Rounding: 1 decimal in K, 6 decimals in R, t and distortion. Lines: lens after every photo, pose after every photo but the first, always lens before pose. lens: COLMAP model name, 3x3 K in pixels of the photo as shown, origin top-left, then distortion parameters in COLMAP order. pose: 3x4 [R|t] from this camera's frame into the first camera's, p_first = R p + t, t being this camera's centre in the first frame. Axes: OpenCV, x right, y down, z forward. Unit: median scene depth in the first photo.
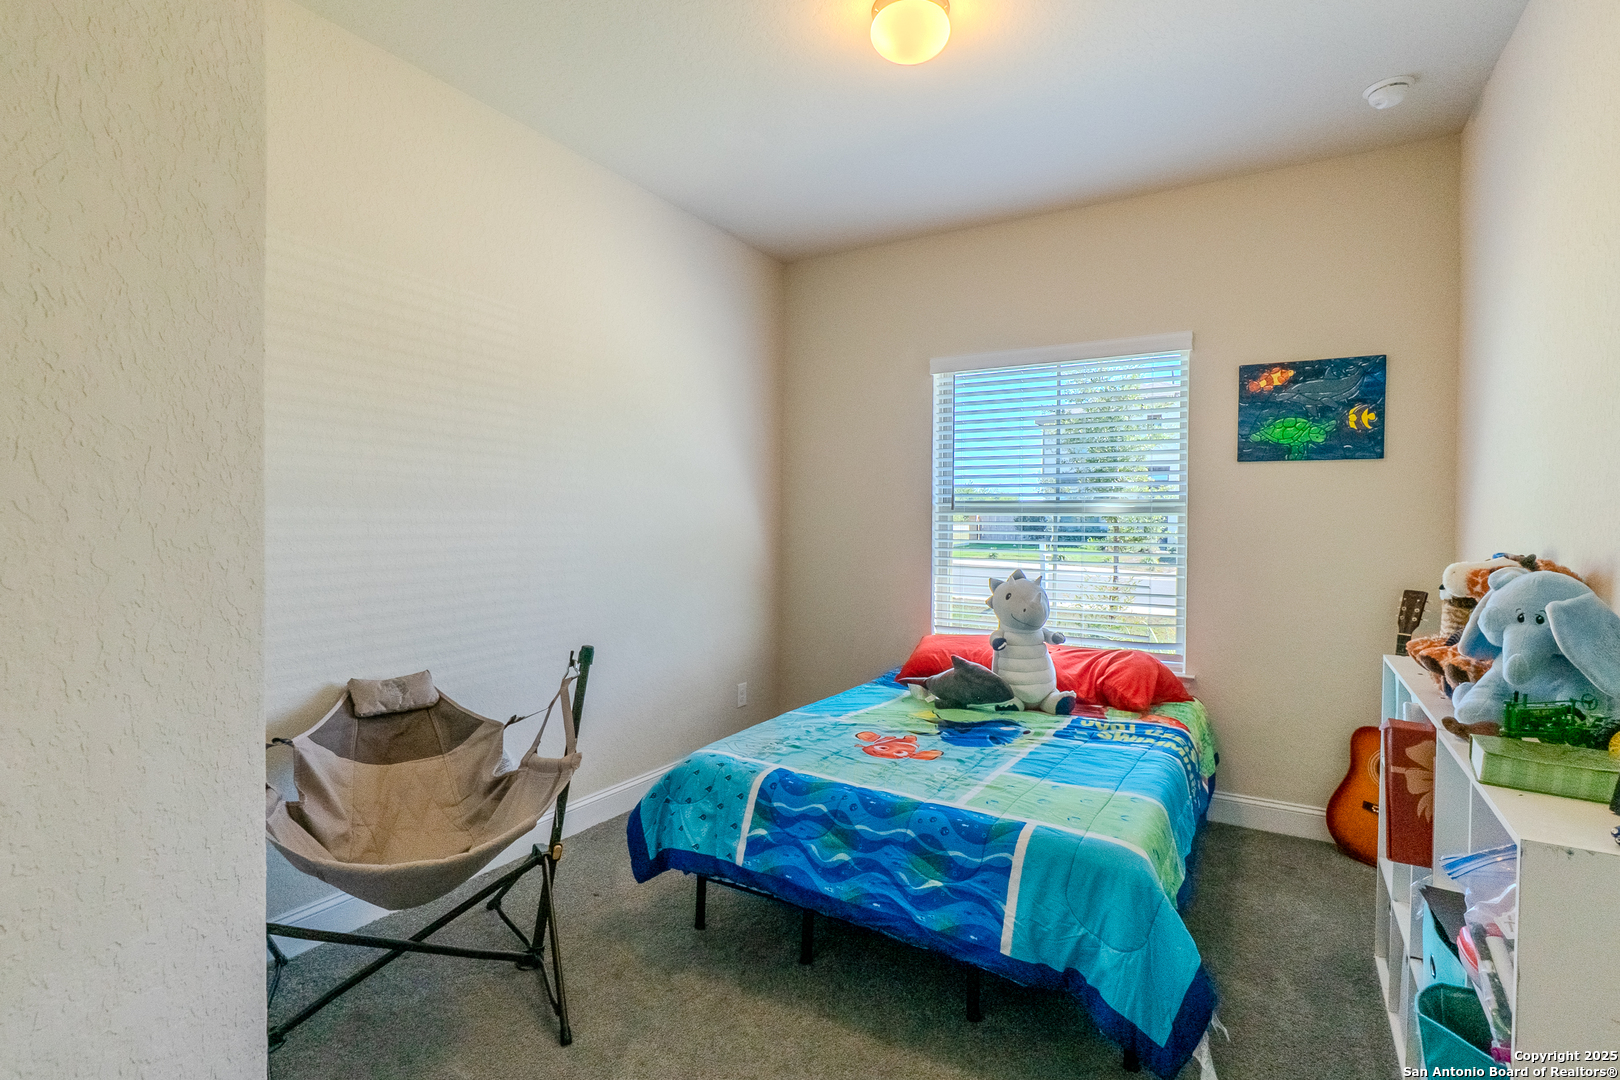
lens RADIAL K [[795.9, 0, 813.0], [0, 795.9, 531.5], [0, 0, 1]] dist [-0.002808, -0.000334]
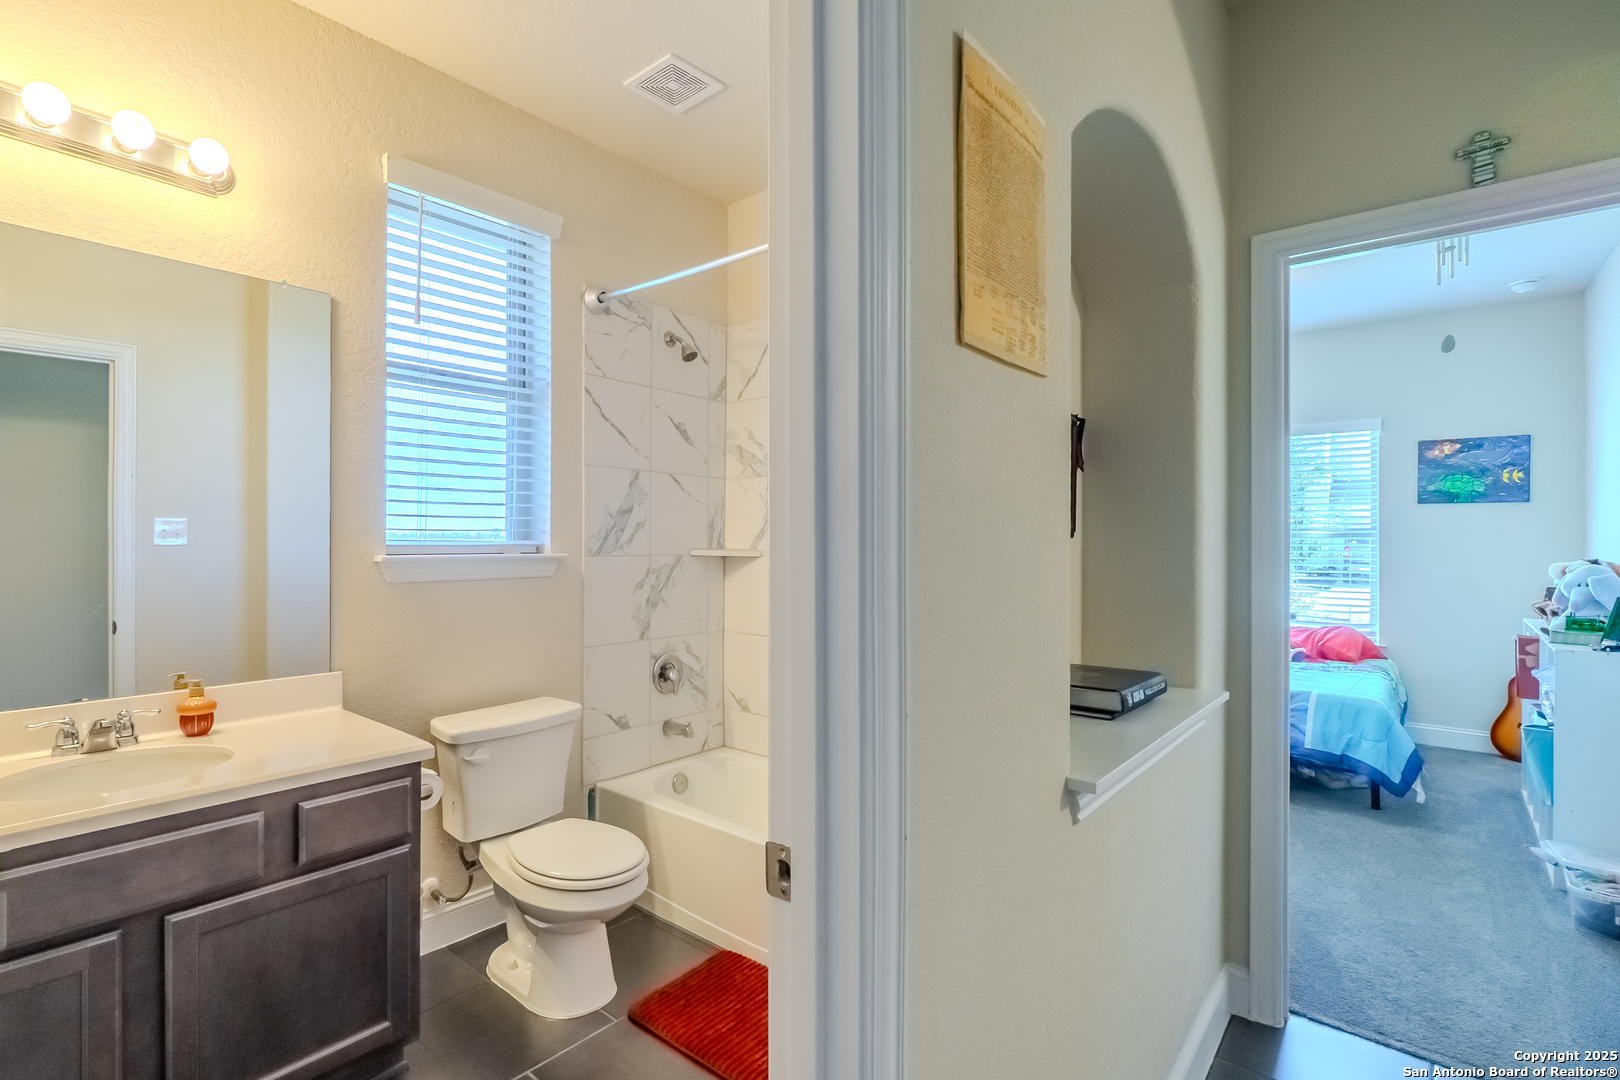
lens RADIAL K [[704.5, 0, 806.5], [0, 704.5, 534.3], [0, 0, 1]] dist [-0.001698, 0.000268]
pose [[0.979413, 0.000250, -0.201865, -0.365976], [-0.005175, 0.999702, -0.023867, 0.009098], [0.201799, 0.024420, 0.979122, -0.595262]]
